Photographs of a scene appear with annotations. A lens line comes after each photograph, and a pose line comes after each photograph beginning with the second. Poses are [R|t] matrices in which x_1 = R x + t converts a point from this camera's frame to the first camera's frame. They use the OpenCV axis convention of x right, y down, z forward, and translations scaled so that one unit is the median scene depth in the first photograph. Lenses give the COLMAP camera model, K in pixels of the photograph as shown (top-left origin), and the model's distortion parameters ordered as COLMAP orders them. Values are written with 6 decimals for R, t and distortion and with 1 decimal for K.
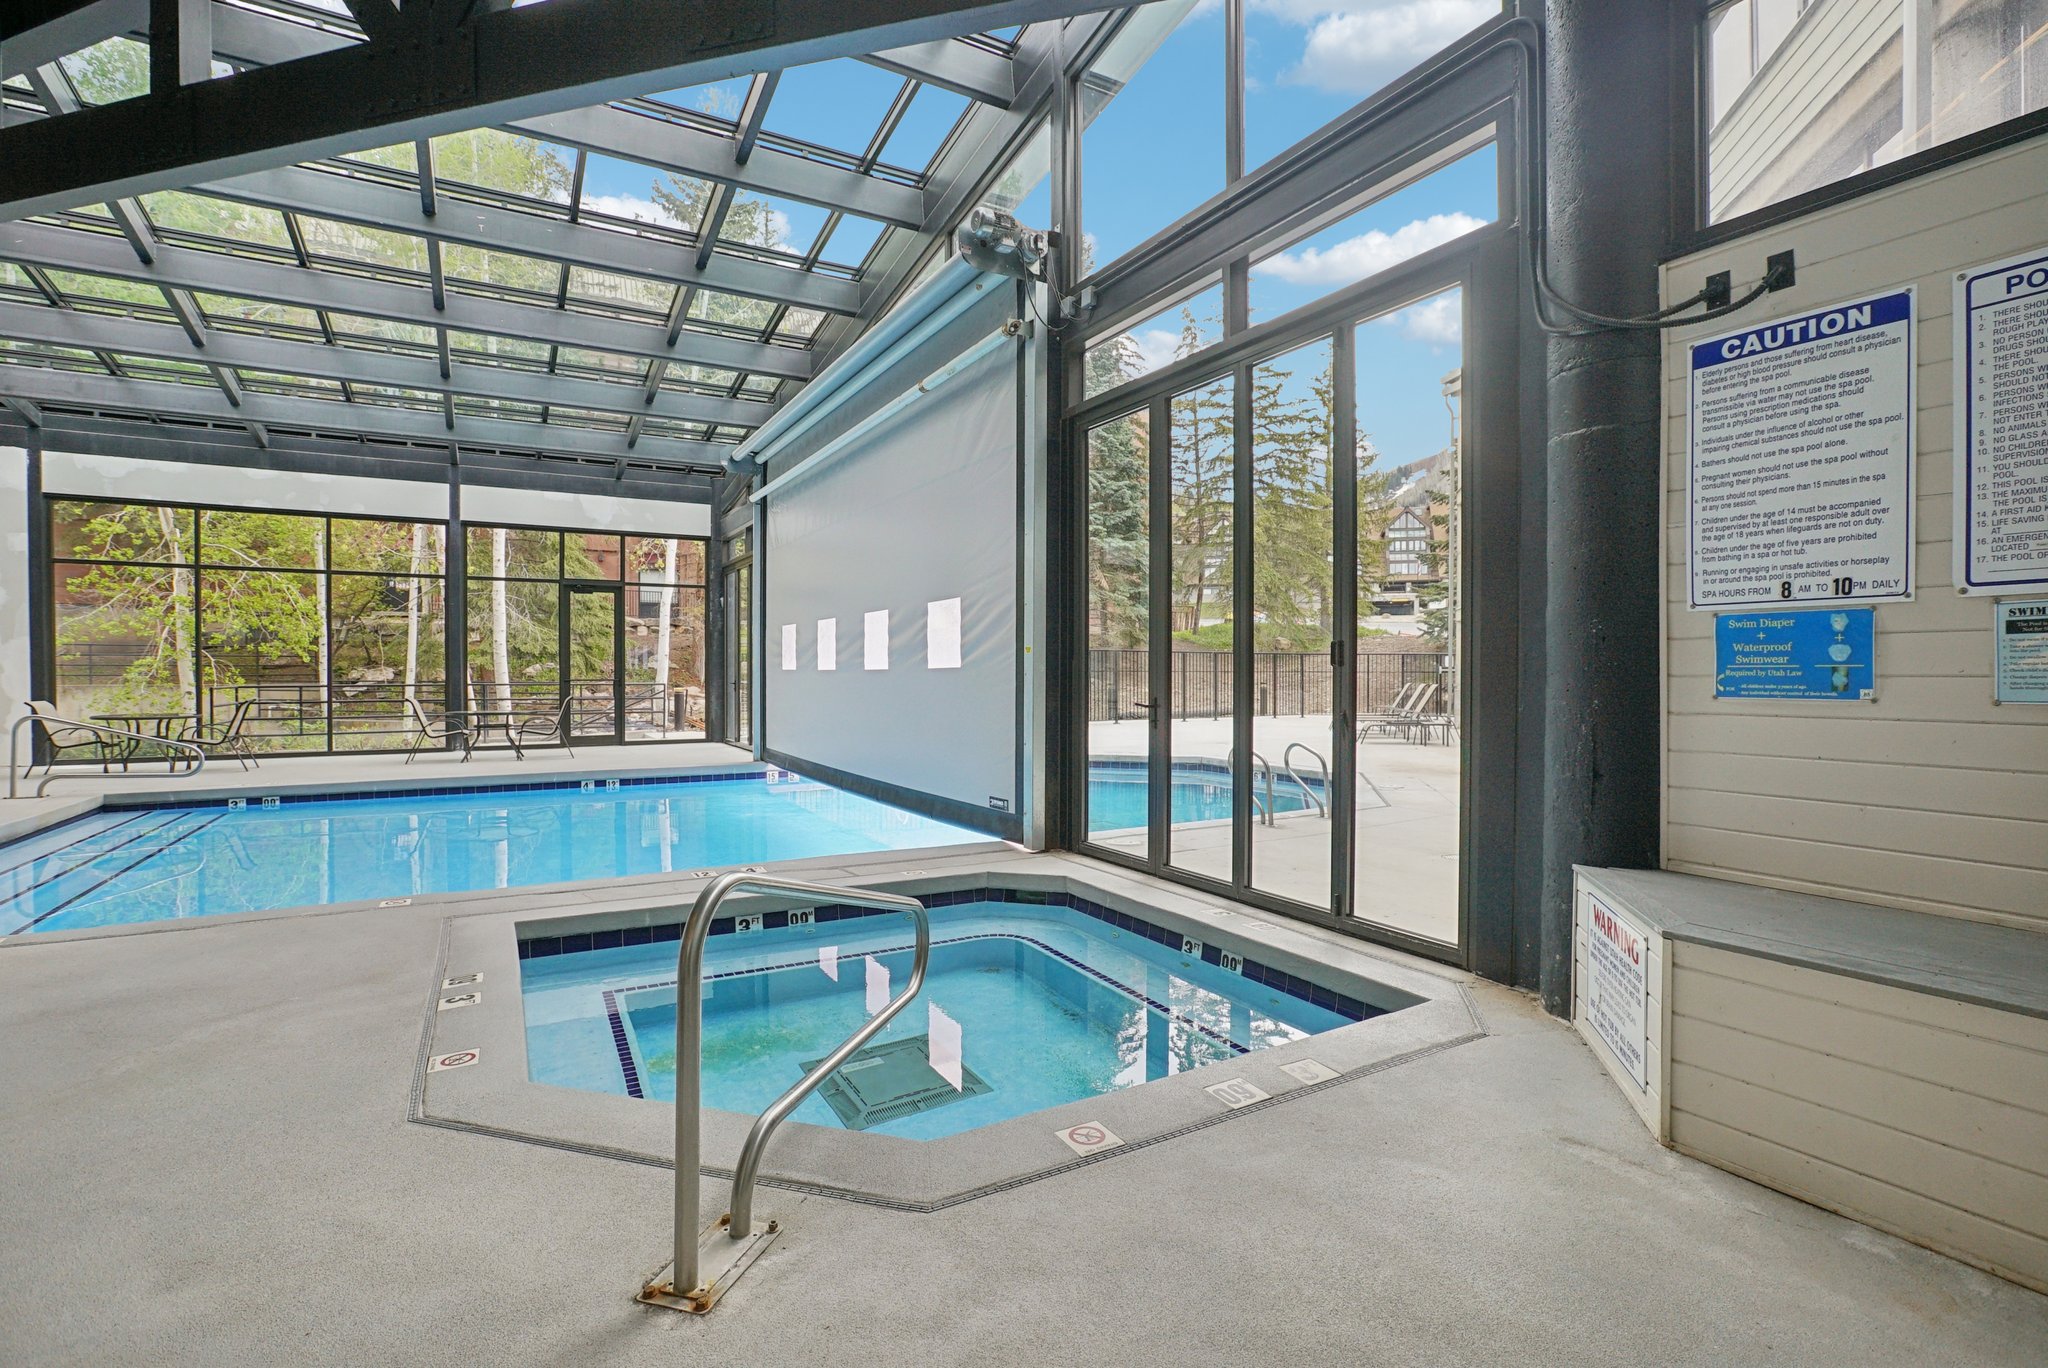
lens RADIAL K [[966.1, 0, 1024.0], [0, 966.1, 684.0], [0, 0, 1]] dist [0.003306, 0.000603]
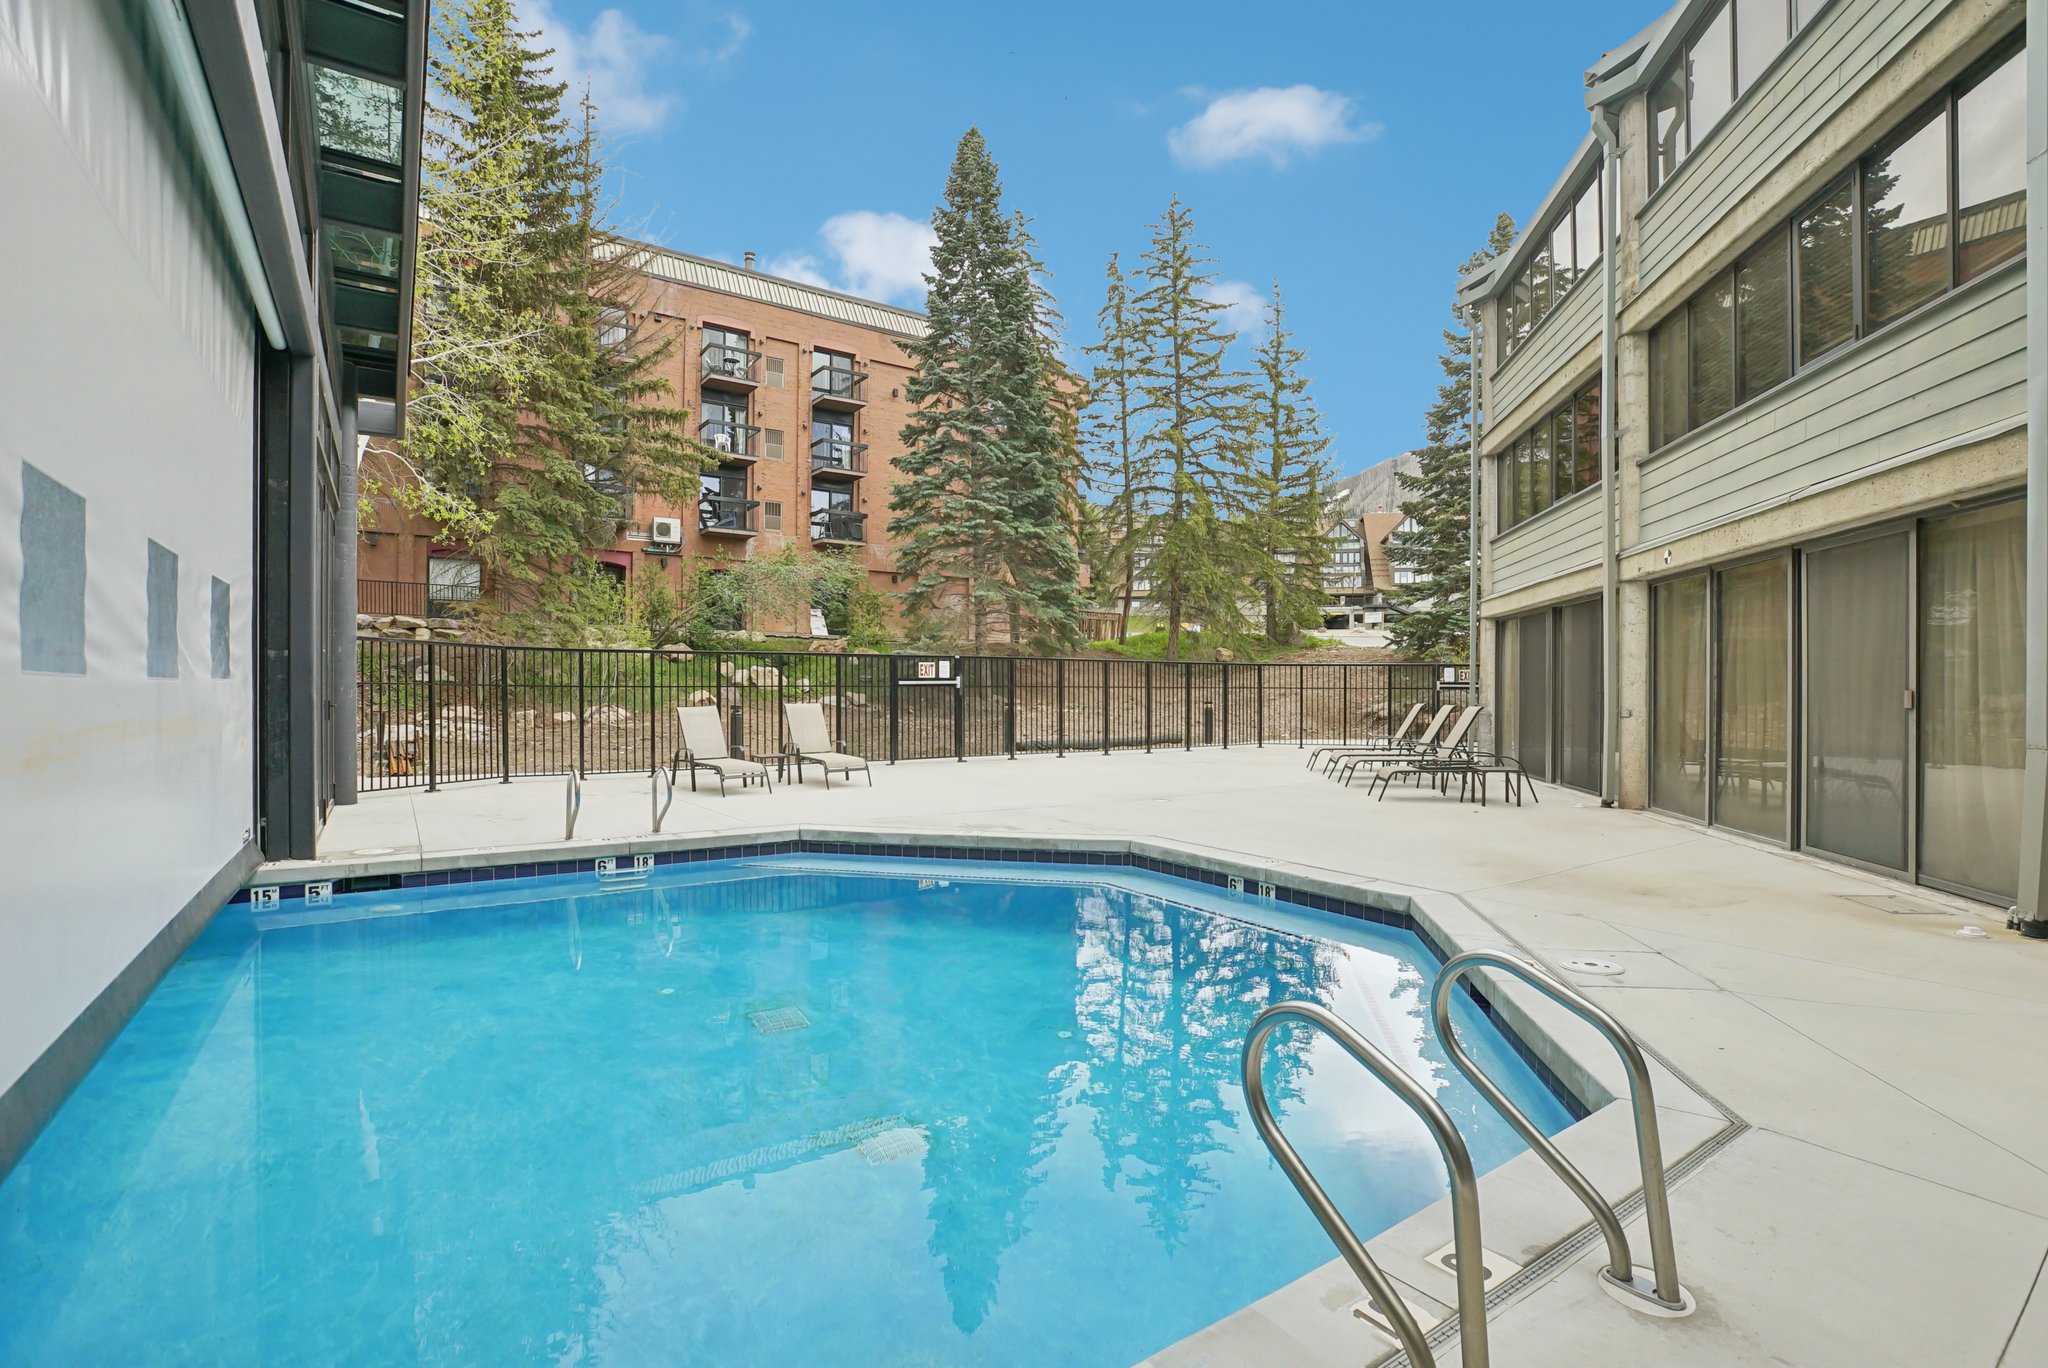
lens RADIAL K [[966.1, 0, 1024.0], [0, 966.1, 684.0], [0, 0, 1]] dist [0.003306, 0.000603]
pose [[0.997261, 0.003731, 0.073875, 0.030525], [-0.002446, 0.999844, -0.017476, -0.001672], [-0.073929, 0.017247, 0.997114, 0.171426]]
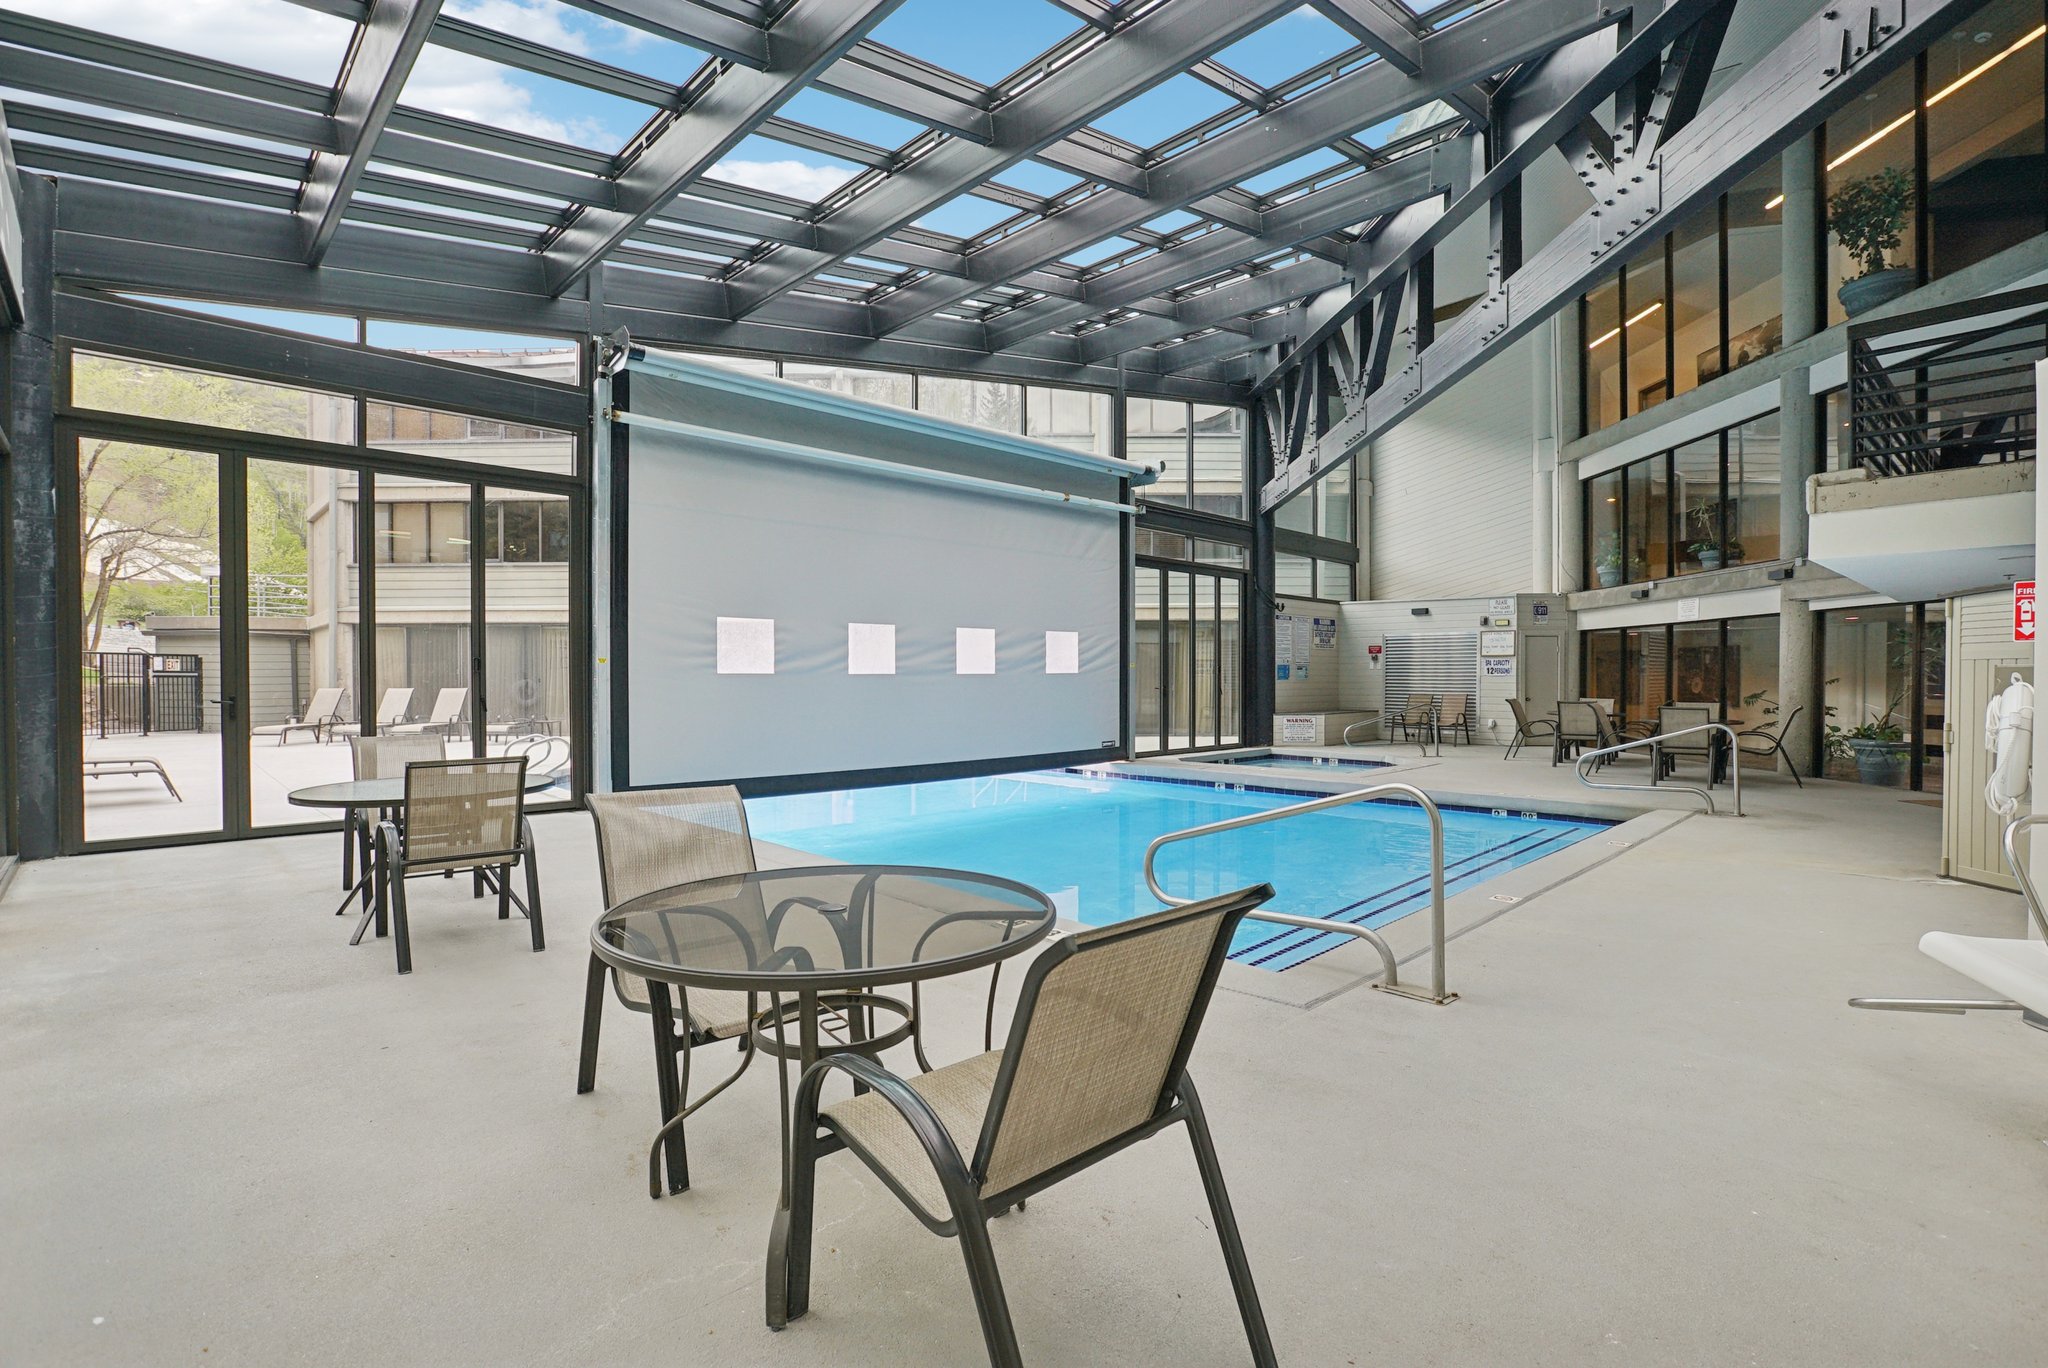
lens RADIAL K [[966.1, 0, 1024.0], [0, 966.1, 684.0], [0, 0, 1]] dist [0.003306, 0.000603]
pose [[-0.251724, -0.007582, 0.967769, -2.452008], [0.009963, 0.999896, 0.010425, -0.022351], [-0.967748, 0.012266, -0.251622, 2.202106]]
